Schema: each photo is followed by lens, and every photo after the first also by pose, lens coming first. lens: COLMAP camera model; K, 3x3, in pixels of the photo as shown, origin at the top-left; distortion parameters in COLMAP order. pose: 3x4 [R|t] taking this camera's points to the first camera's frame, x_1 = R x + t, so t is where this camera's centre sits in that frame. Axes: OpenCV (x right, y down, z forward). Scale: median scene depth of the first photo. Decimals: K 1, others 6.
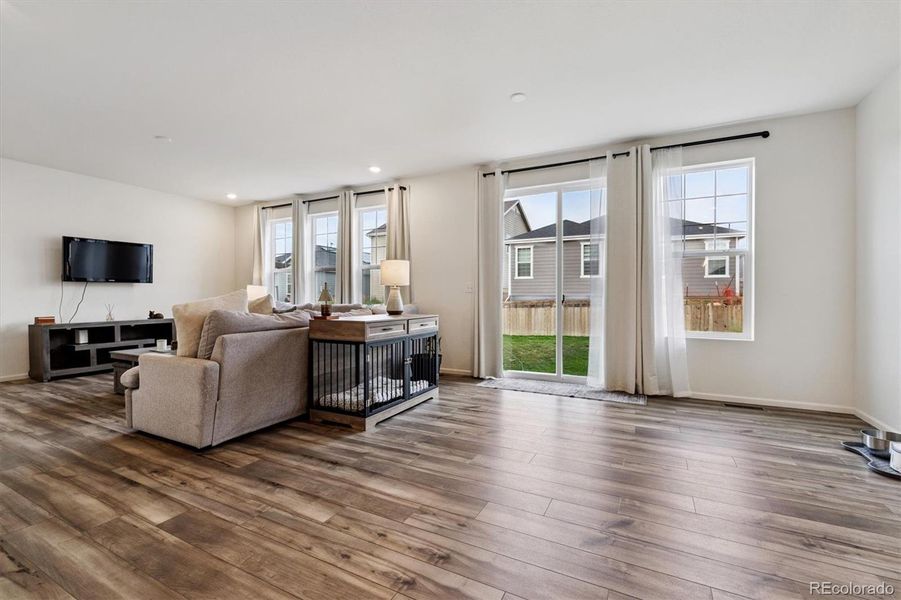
lens RADIAL K [[388.3, 0, 450.2], [0, 388.3, 302.8], [0, 0, 1]] dist [-0.005831, 0.001507]
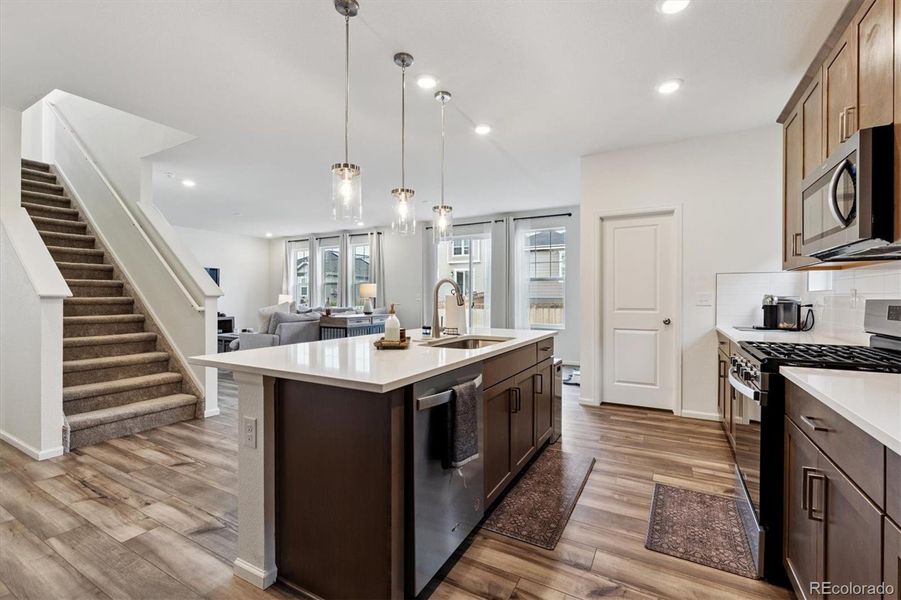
lens RADIAL K [[388.3, 0, 448.9], [0, 388.3, 303.4], [0, 0, 1]] dist [-0.005831, 0.001507]
pose [[0.999529, 0.000019, -0.030698, 0.217707], [0.000012, 0.999999, 0.001004, -0.015608], [0.030698, -0.001004, 0.999528, -0.586033]]
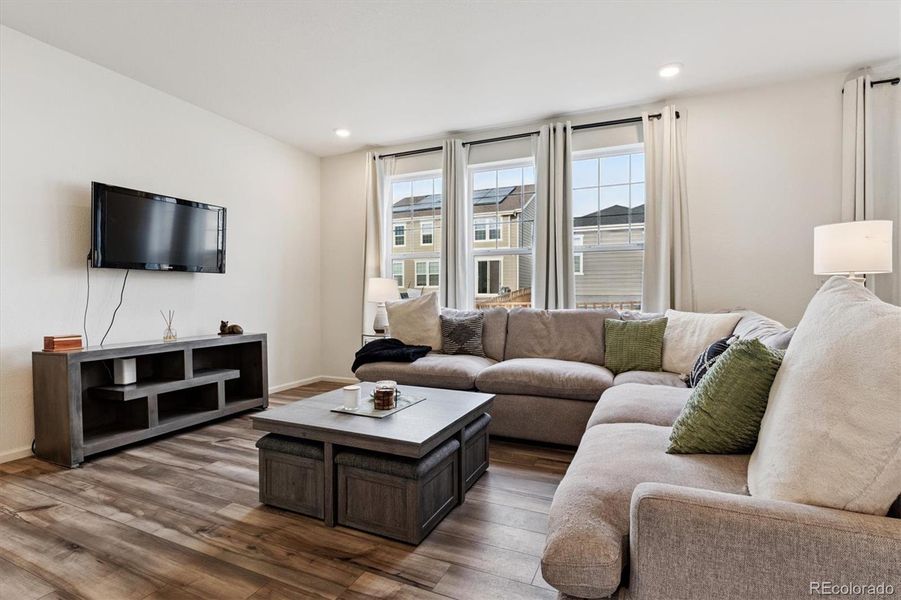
lens RADIAL K [[442.1, 0, 446.1], [0, 442.1, 290.8], [0, 0, 1]] dist [-0.003731, 0.003836]
pose [[0.998854, 0.000802, 0.047849, -0.539268], [0.000589, 0.999578, -0.029057, -0.005422], [-0.047852, 0.029052, 0.998432, 0.367978]]
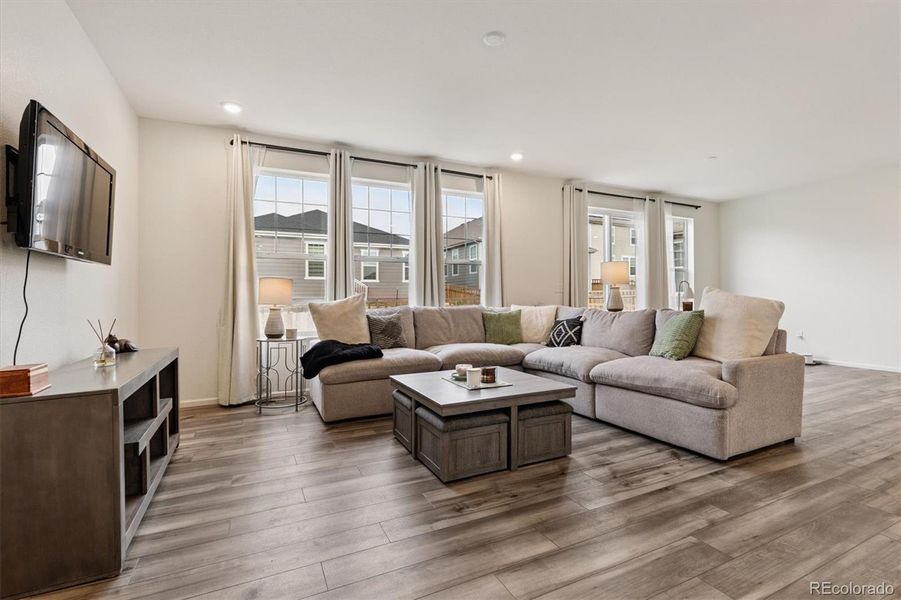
lens RADIAL K [[423.8, 0, 456.9], [0, 423.8, 289.3], [0, 0, 1]] dist [0.004197, -0.000492]
pose [[0.589759, 0.010590, 0.807510, -1.054564], [0.023924, 0.999246, -0.030577, -0.004827], [-0.807225, 0.037352, 0.589061, 0.523169]]
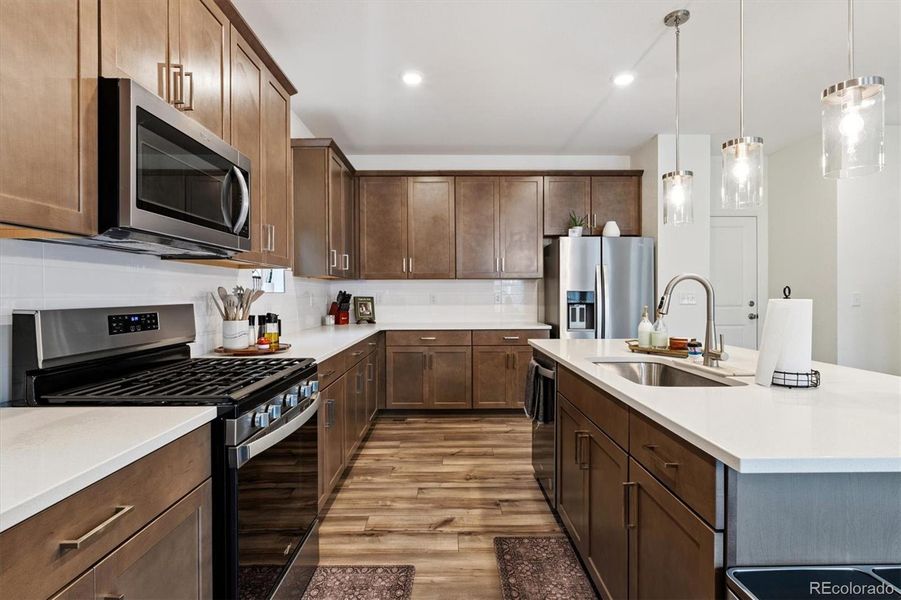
lens RADIAL K [[442.1, 0, 449.8], [0, 442.1, 297.9], [0, 0, 1]] dist [-0.003731, 0.003836]
pose [[-0.882220, 0.002798, -0.470829, 0.530672], [-0.007944, 0.999752, 0.020827, -0.030263], [0.470770, 0.022115, -0.881979, 0.102200]]
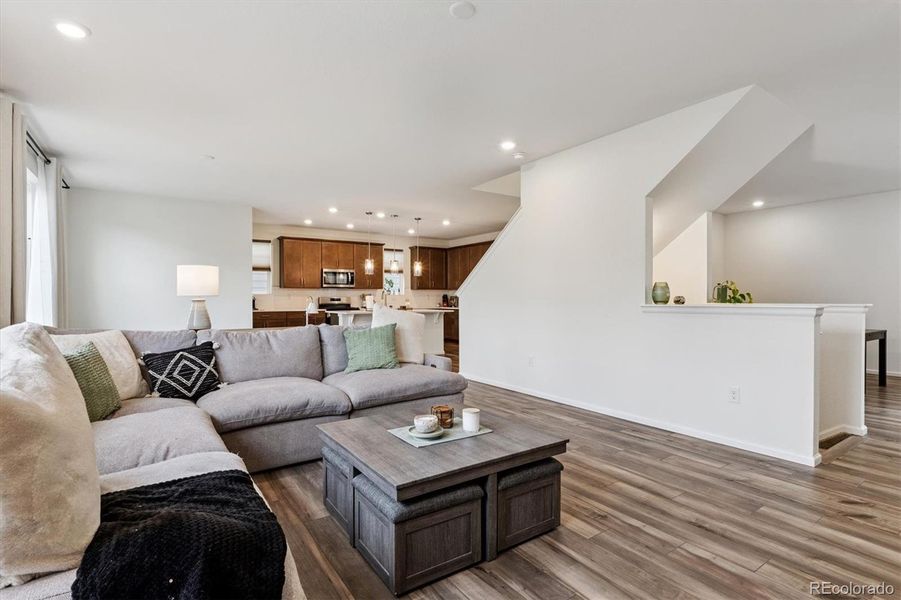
lens RADIAL K [[442.1, 0, 451.2], [0, 442.1, 304.6], [0, 0, 1]] dist [-0.003731, 0.003836]
pose [[-0.883478, -0.008786, 0.468390, -0.802645], [0.007307, 0.999444, 0.032530, -0.041976], [-0.468416, 0.032162, -0.882923, 1.224102]]
